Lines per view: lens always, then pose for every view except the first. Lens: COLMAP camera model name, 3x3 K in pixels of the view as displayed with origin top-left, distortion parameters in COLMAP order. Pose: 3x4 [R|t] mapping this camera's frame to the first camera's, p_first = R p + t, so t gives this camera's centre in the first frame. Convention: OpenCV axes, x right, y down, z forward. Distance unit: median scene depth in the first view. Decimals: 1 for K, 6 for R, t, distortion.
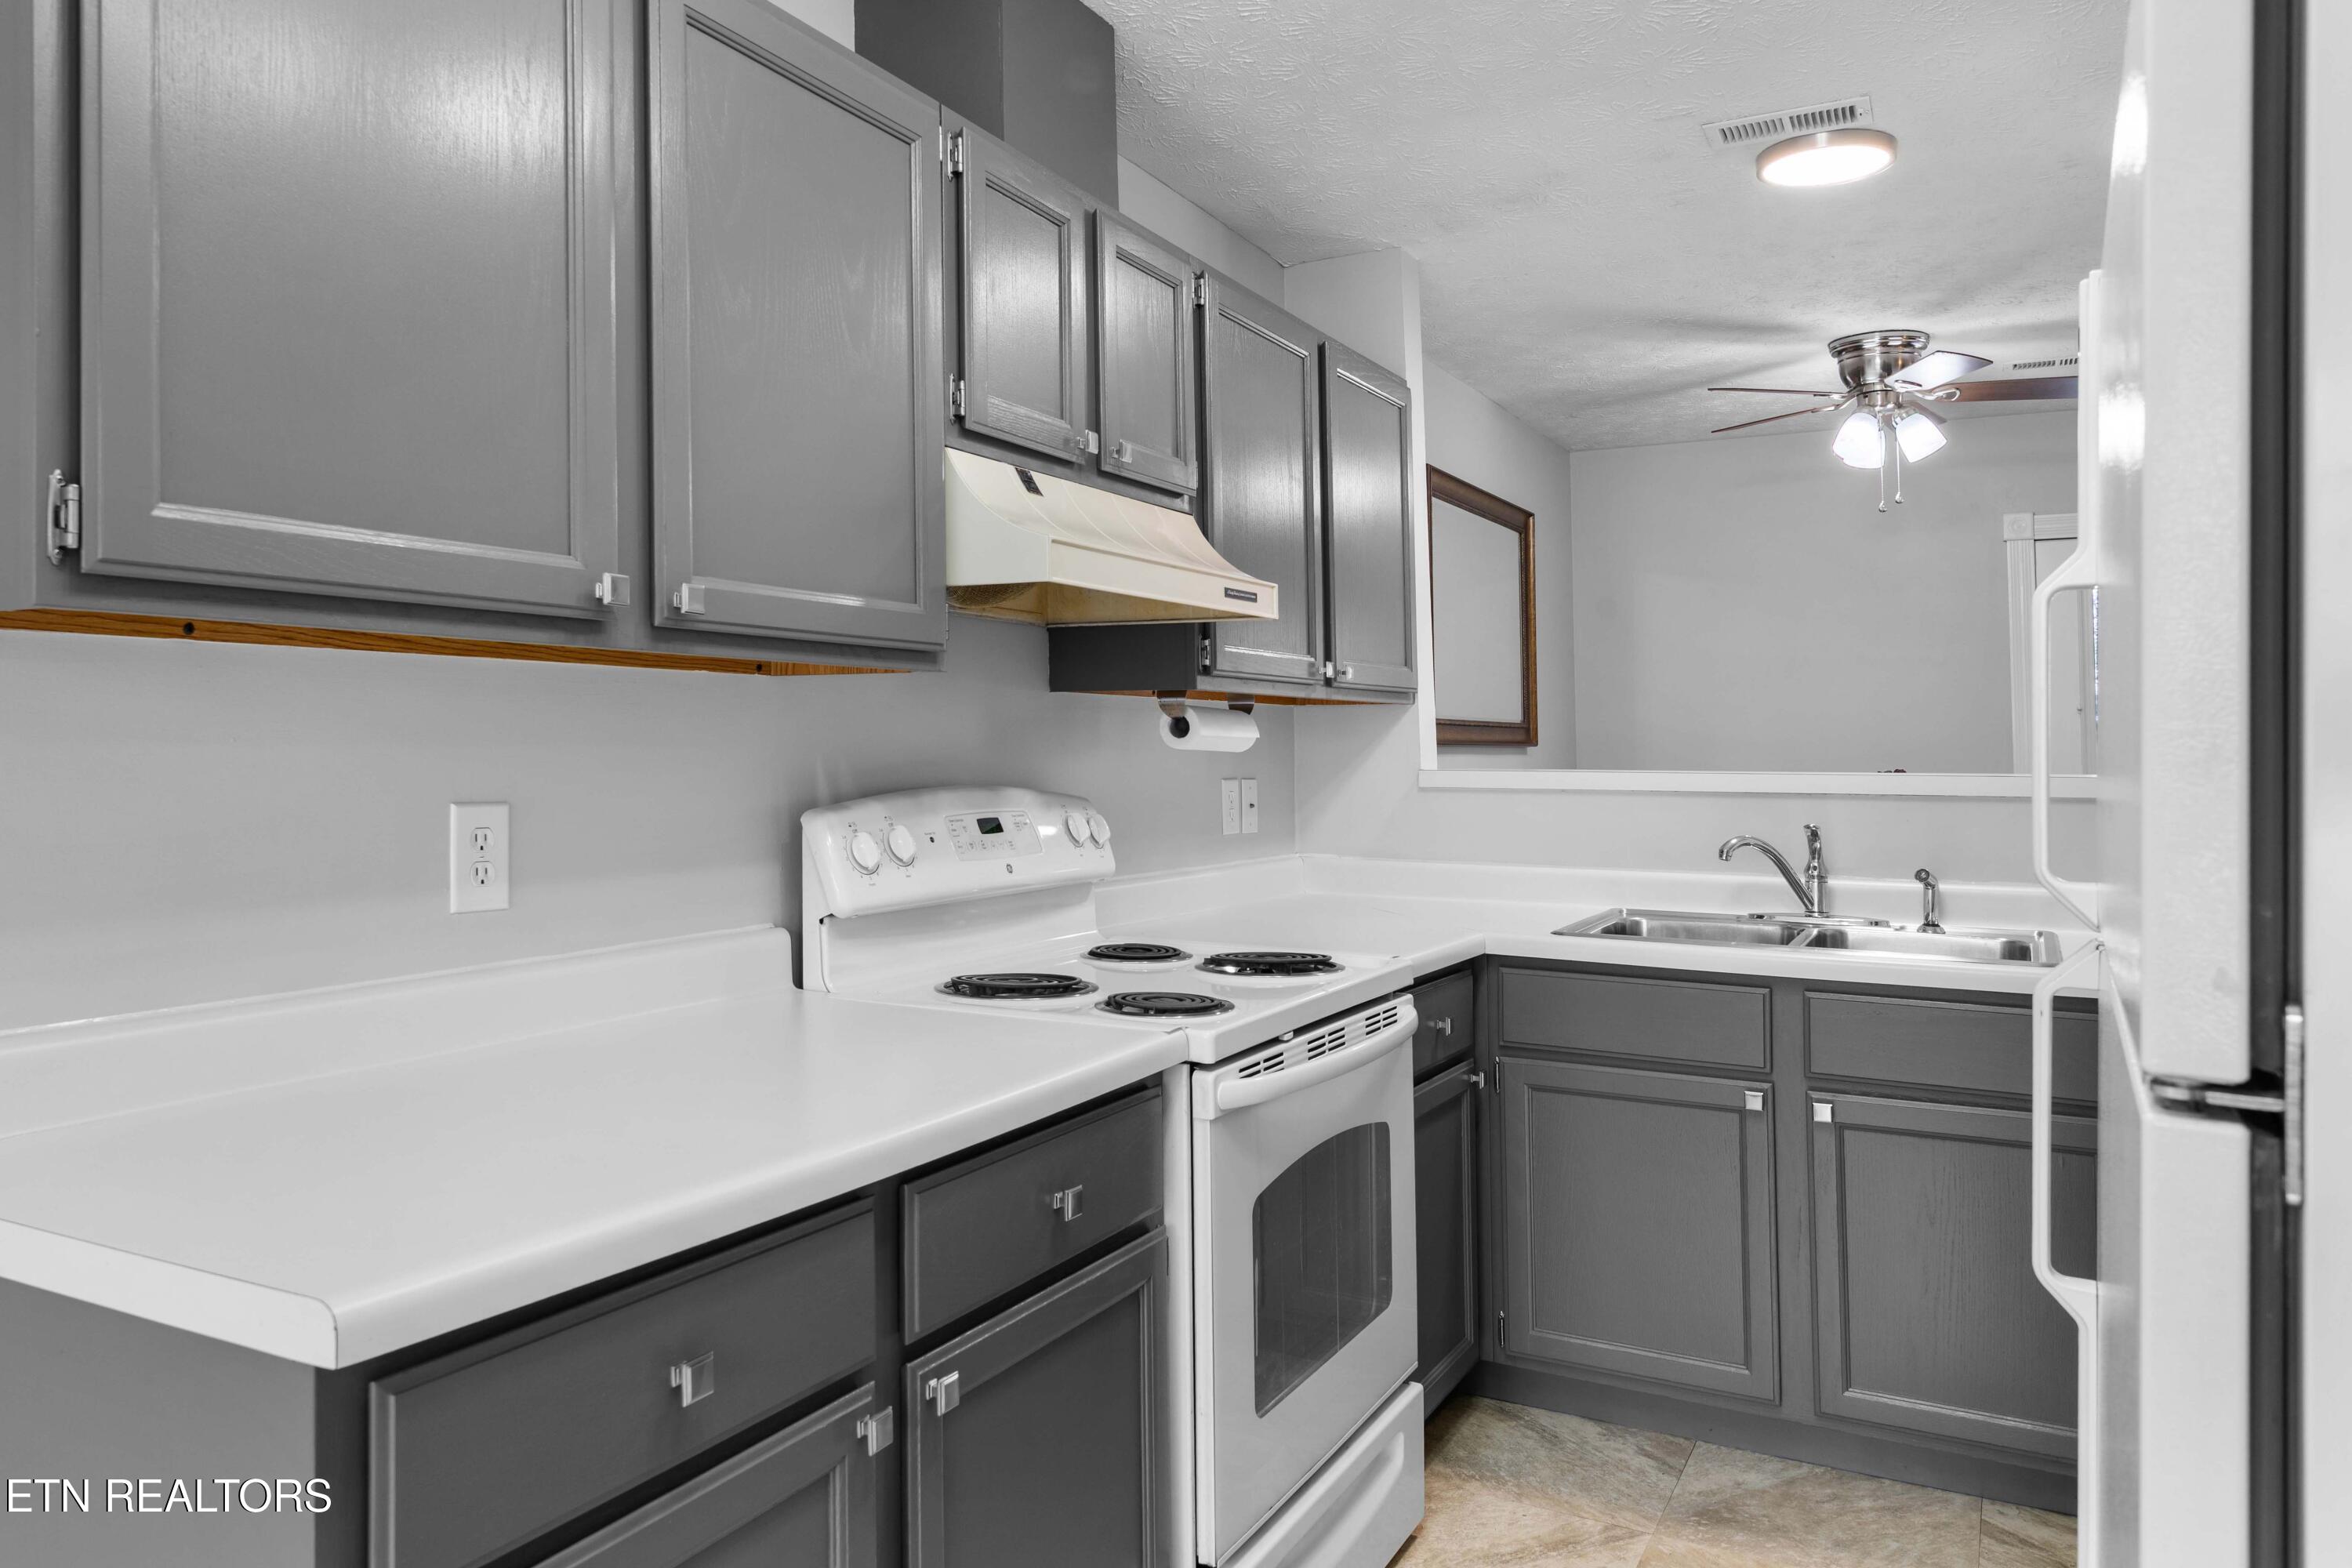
lens RADIAL K [[1591.2, 0, 1176.7], [0, 1591.2, 701.6], [0, 0, 1]] dist [0.010904, -0.003535]
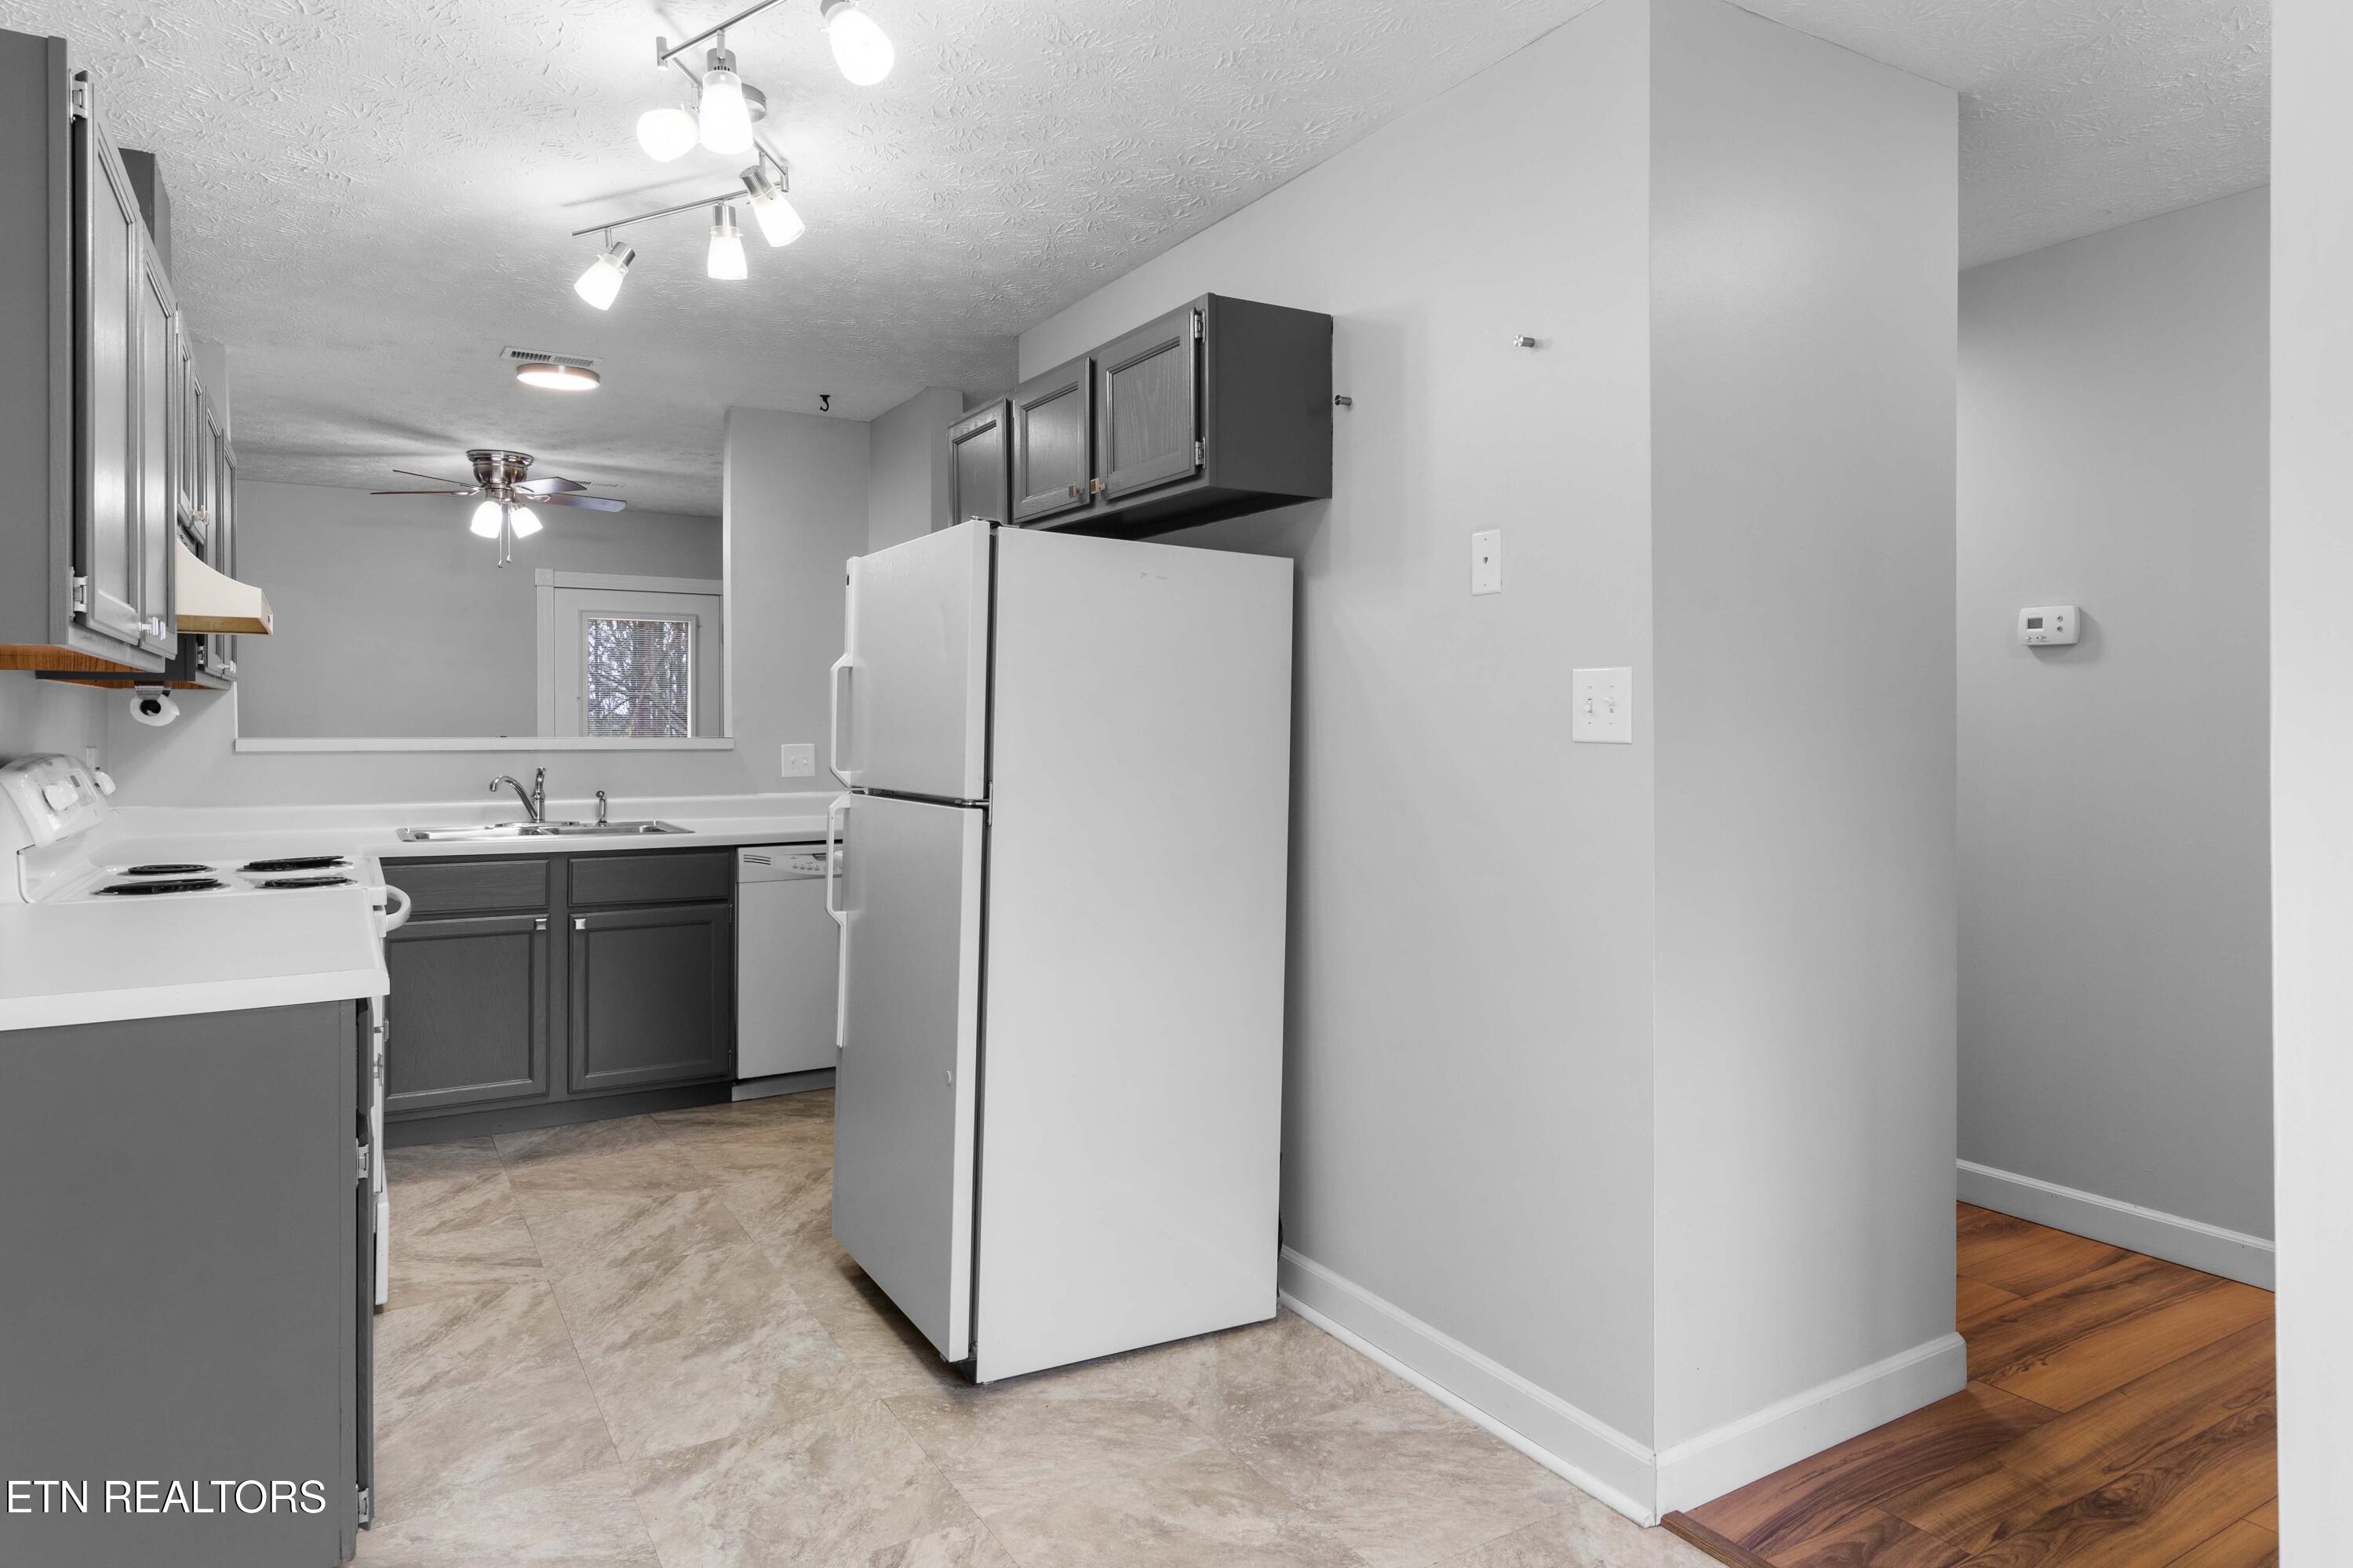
lens RADIAL K [[1330.4, 0, 1170.4], [0, 1330.4, 740.1], [0, 0, 1]] dist [0.004770, 0.000015]
pose [[0.496473, -0.012127, 0.867967, -0.559215], [-0.026128, 0.999241, 0.028907, -0.012140], [-0.867659, -0.037030, 0.495779, -0.315812]]
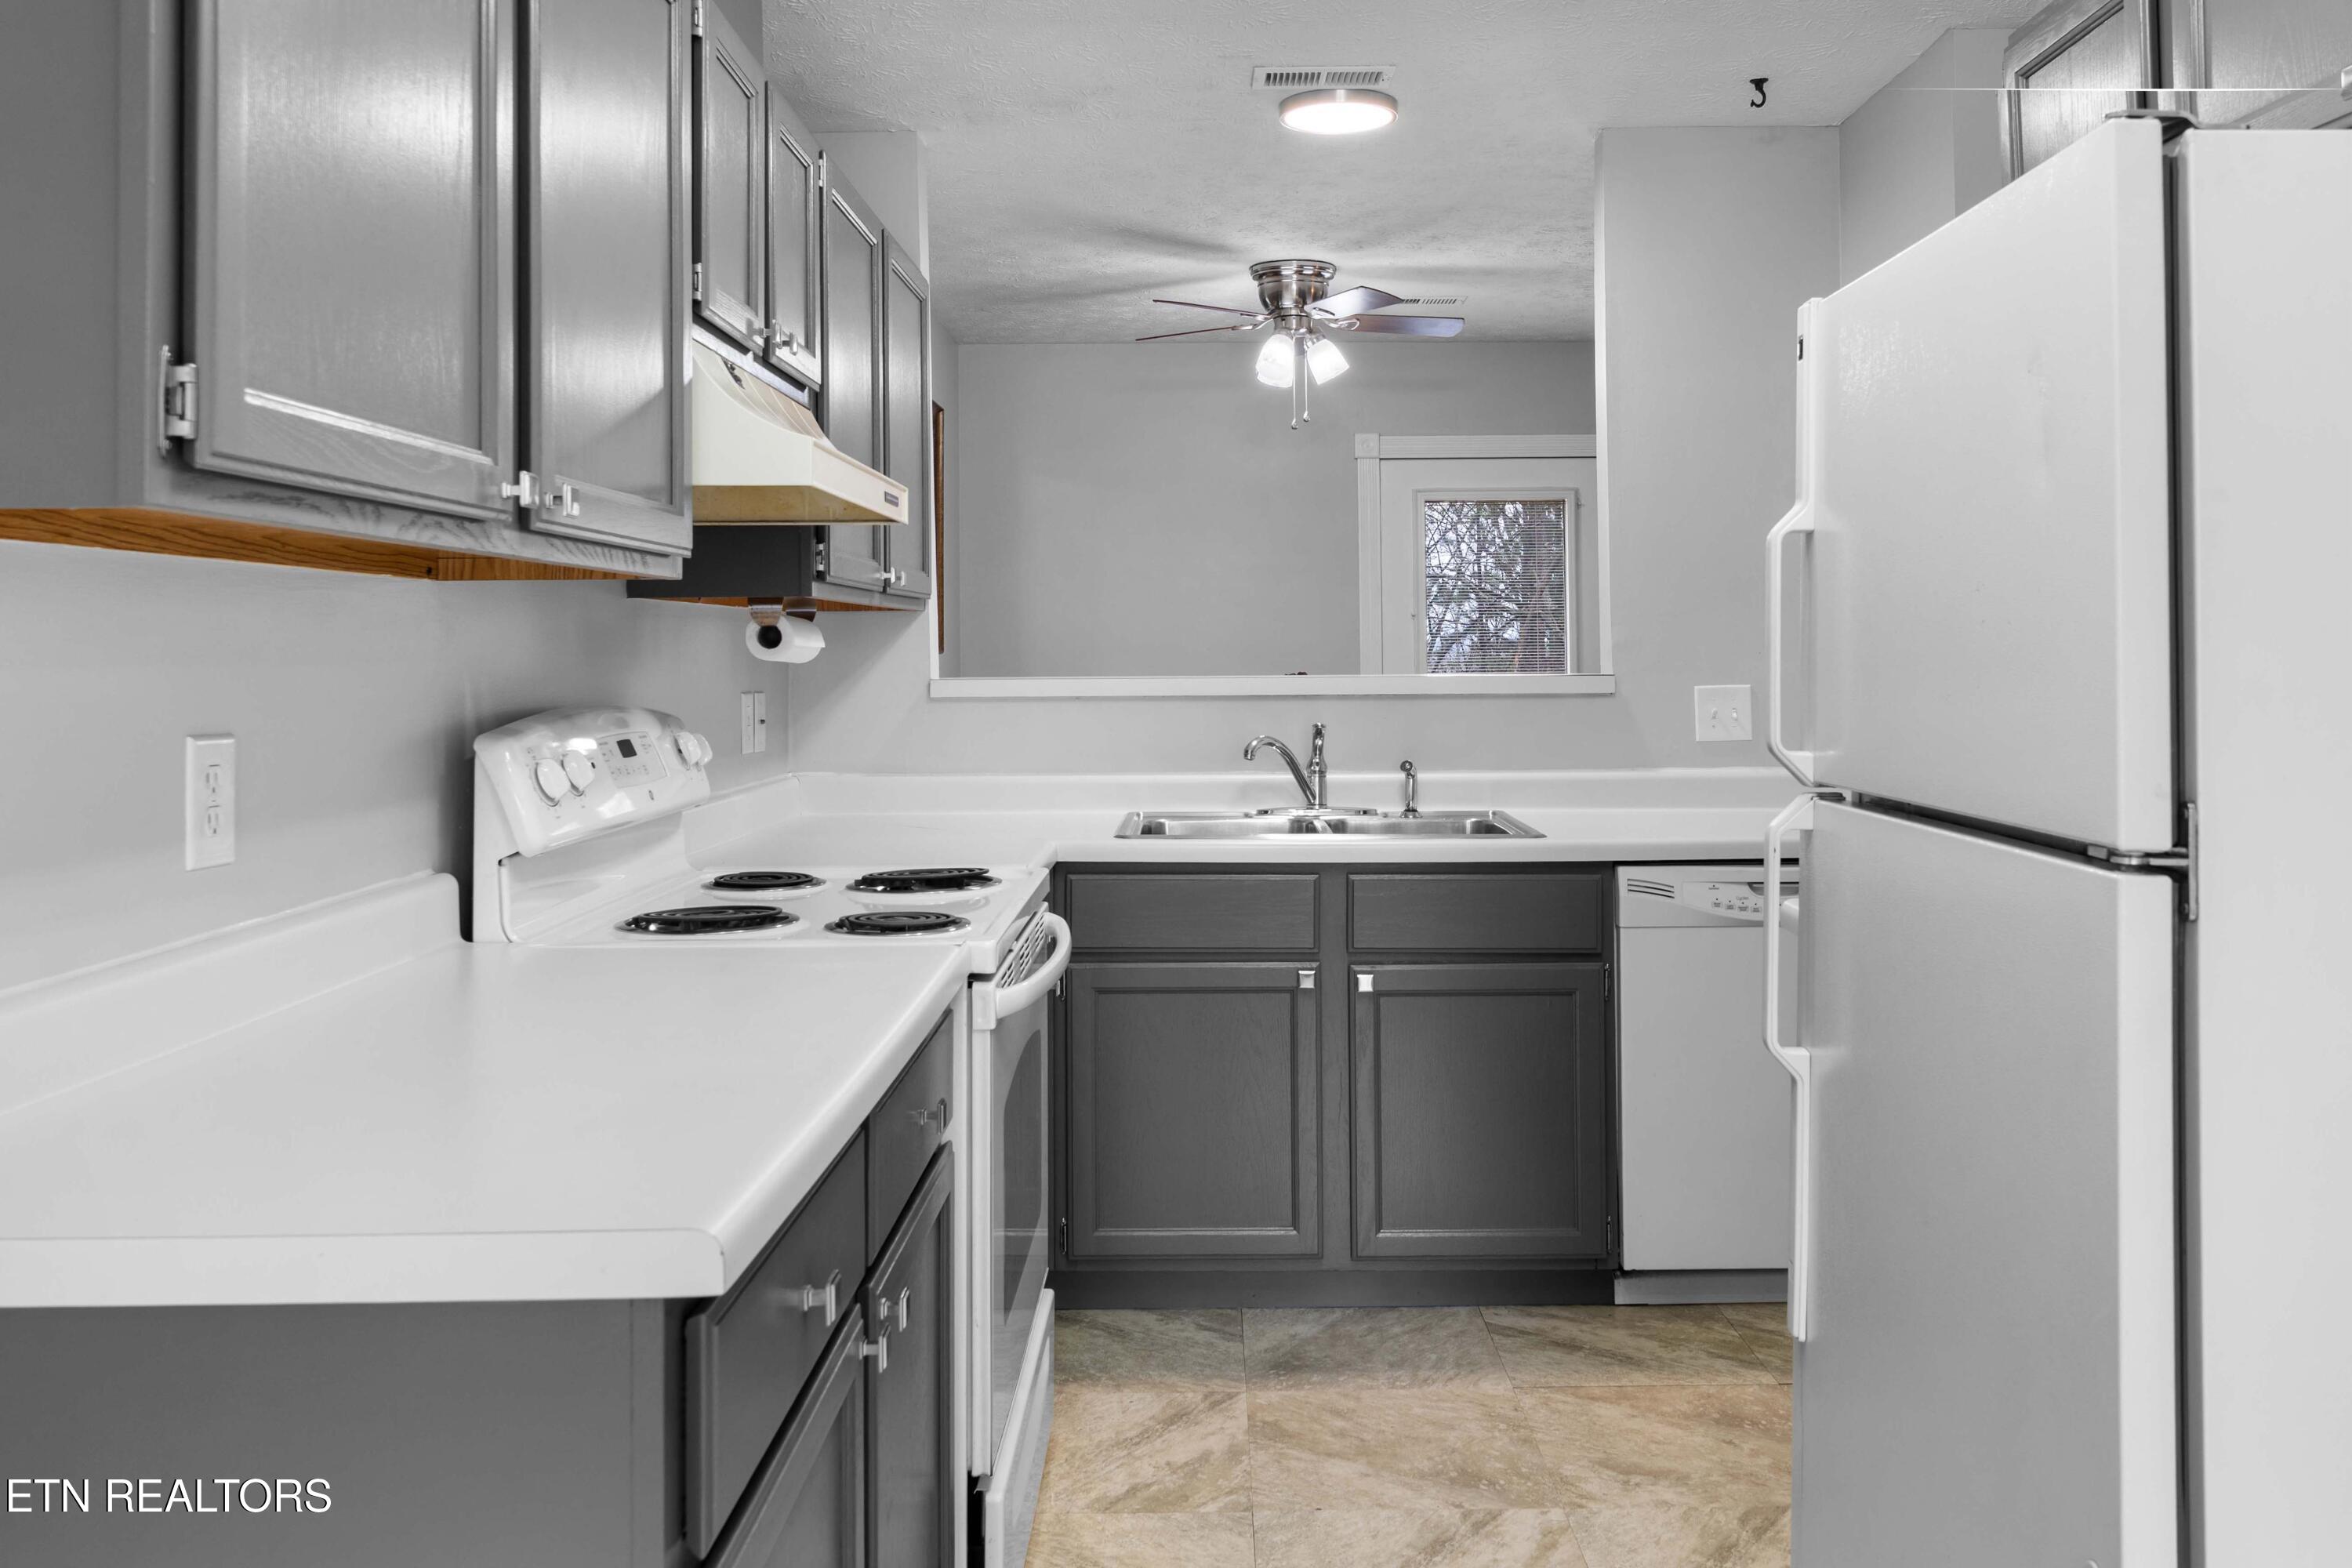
lens RADIAL K [[1797.3, 0, 1234.6], [0, 1797.3, 598.9], [0, 0, 1]] dist [0.007791, -0.008085]
pose [[0.876014, 0.005044, 0.482259, -0.269346], [-0.004207, 0.999987, -0.002817, -0.004234], [-0.482267, 0.000439, 0.876024, -0.045219]]
